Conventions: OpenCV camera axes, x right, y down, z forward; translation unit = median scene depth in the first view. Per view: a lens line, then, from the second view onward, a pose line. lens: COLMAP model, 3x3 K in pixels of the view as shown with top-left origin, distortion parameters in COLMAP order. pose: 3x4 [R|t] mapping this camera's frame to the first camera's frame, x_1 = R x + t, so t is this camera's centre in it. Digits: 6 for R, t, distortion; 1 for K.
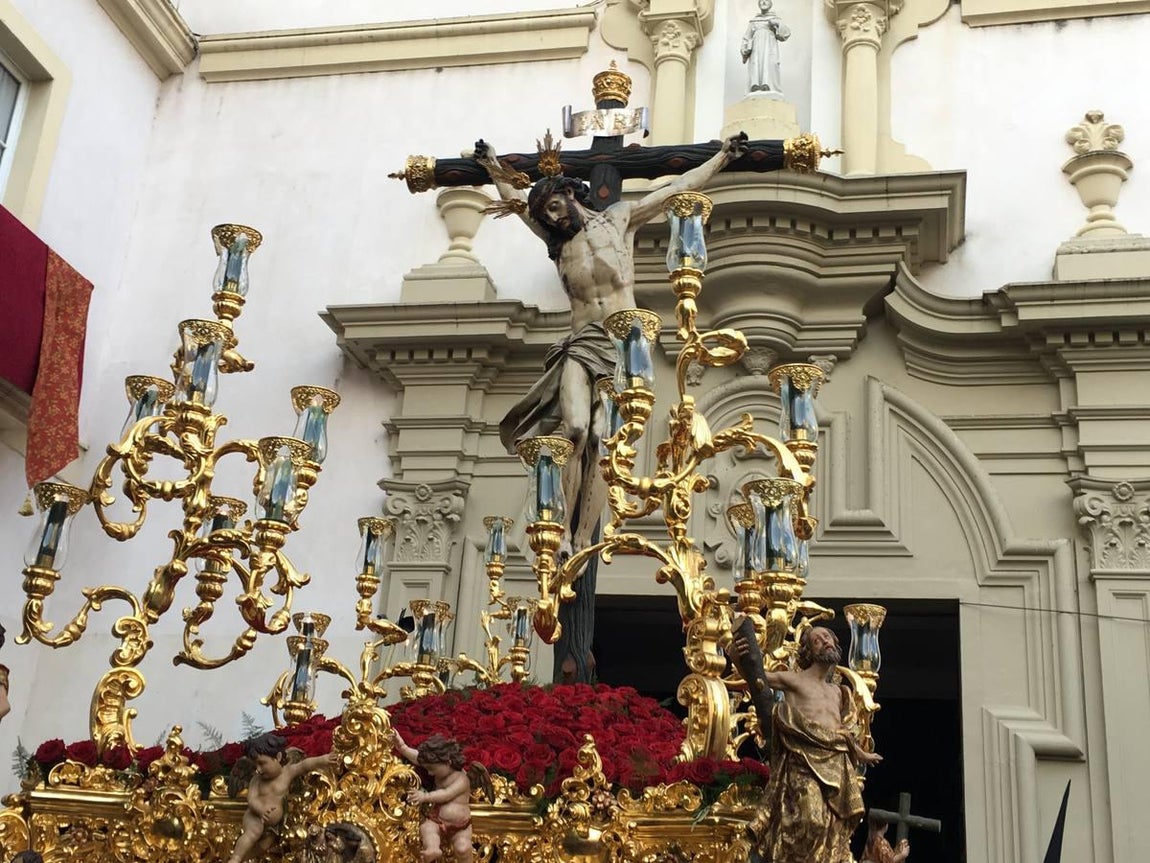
lens RADIAL K [[1387.5, 0, 582.7], [0, 1387.5, 441.6], [0, 0, 1]] dist [0.039712, 0.000000]
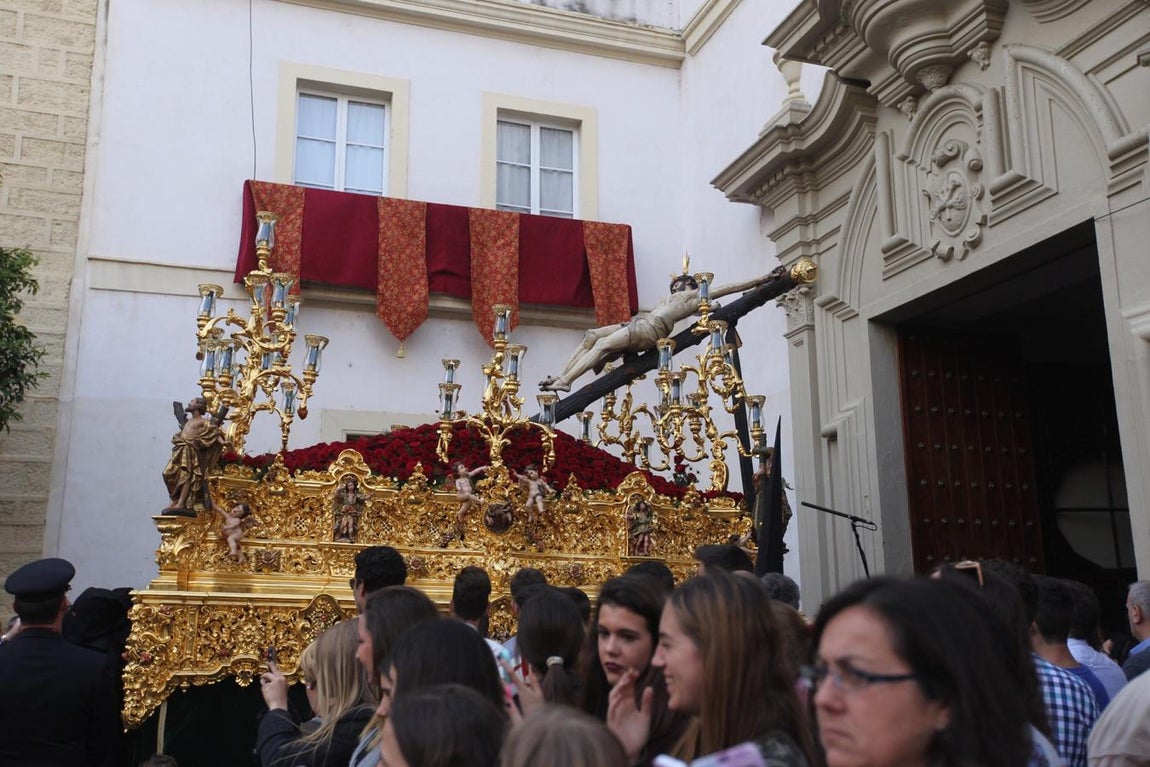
lens RADIAL K [[1066.2, 0, 571.6], [0, 1066.2, 374.4], [0, 0, 1]] dist [0.027518, 0.000000]
pose [[0.501770, -0.258802, -0.825378, 0.711203], [0.341505, 0.935950, -0.085862, 0.160277], [0.794734, -0.238787, 0.558013, 0.223127]]
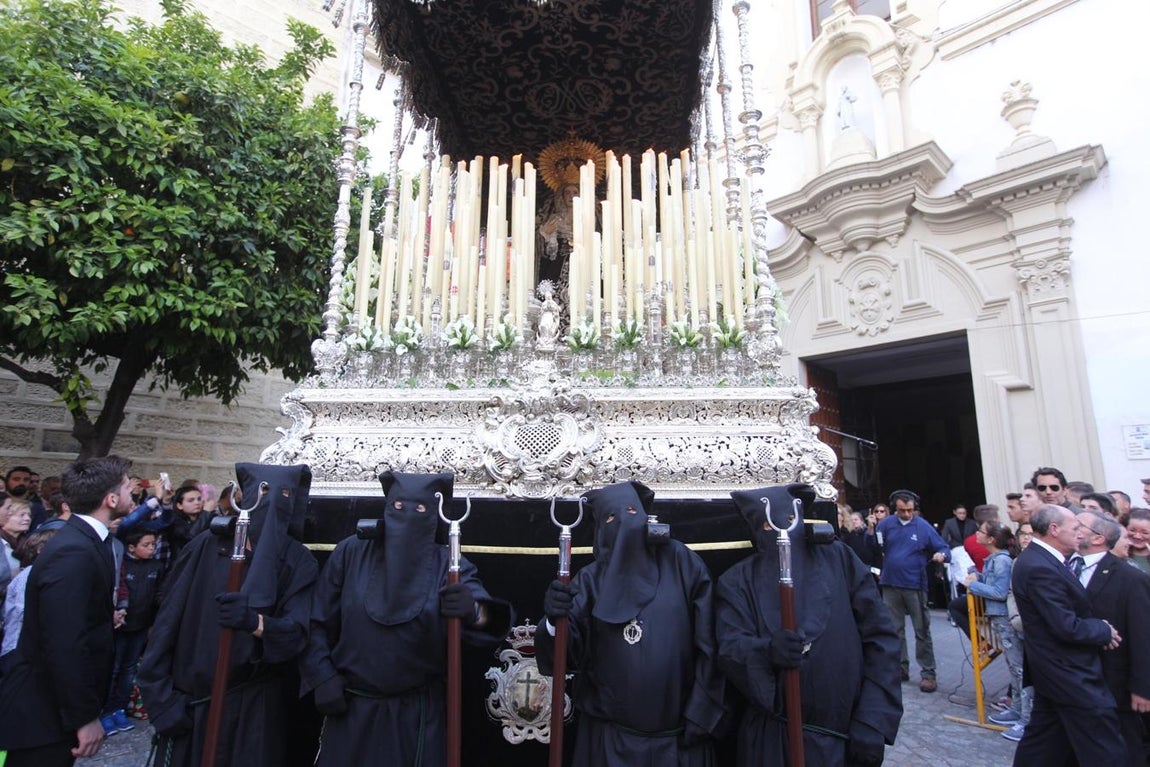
lens RADIAL K [[622.2, 0, 563.6], [0, 622.2, 376.5], [0, 0, 1]] dist [-0.030786, 0.003595]
pose [[0.812602, -0.171239, -0.557095, 0.284005], [0.237588, 0.970162, 0.048349, -0.015548], [0.532194, -0.171647, 0.829040, -0.196707]]
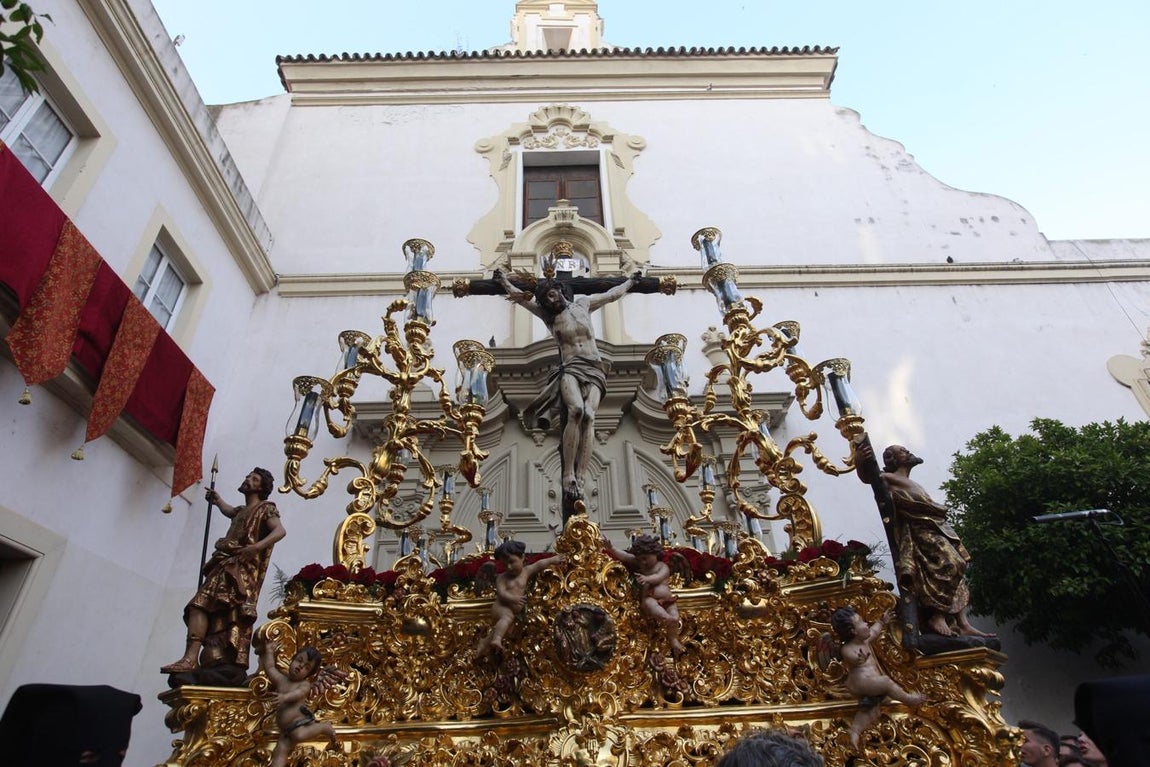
lens RADIAL K [[622.2, 0, 572.6], [0, 622.2, 386.1], [0, 0, 1]] dist [-0.030786, 0.003595]
pose [[0.970182, 0.031019, 0.240385, -0.102719], [0.018099, 0.979736, -0.199473, 0.060823], [-0.241701, 0.197876, 0.949961, 0.135598]]
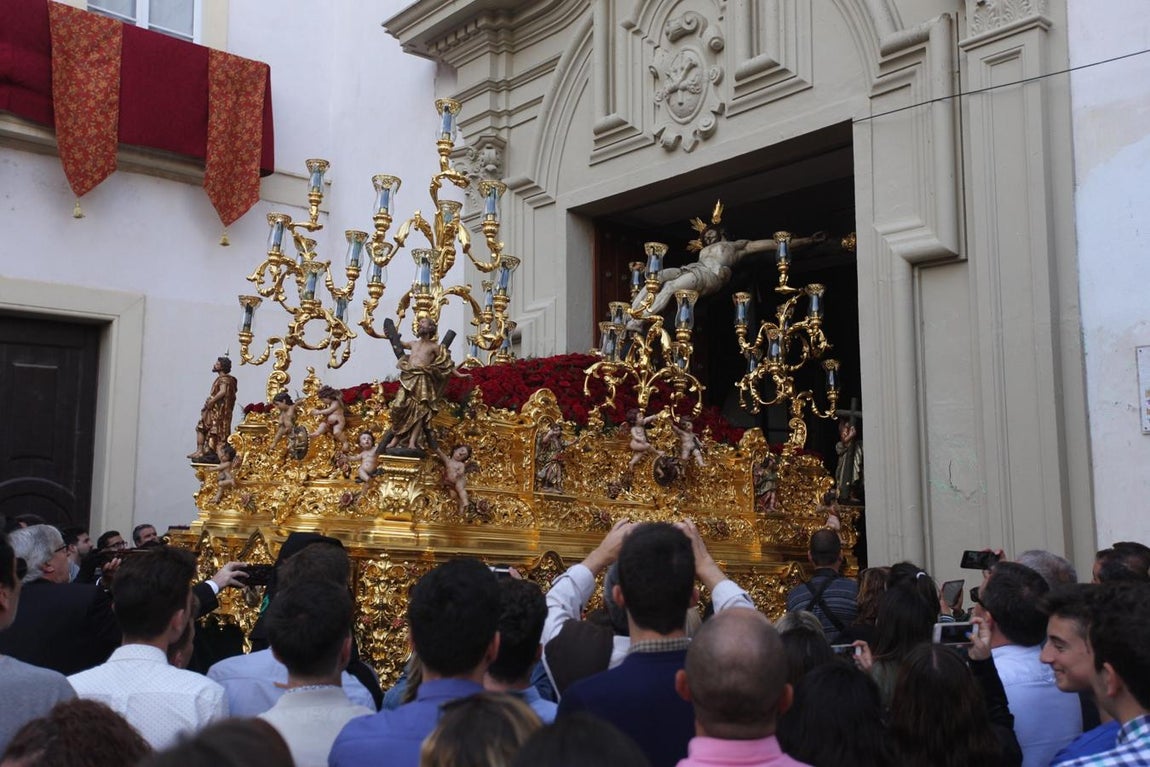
lens RADIAL K [[1066.2, 0, 583.5], [0, 1066.2, 378.2], [0, 0, 1]] dist [0.027518, 0.000000]
pose [[0.804629, -0.140776, -0.576848, 0.521530], [0.265463, 0.954280, 0.137400, 0.134623], [0.531132, -0.263687, 0.805213, 0.281815]]
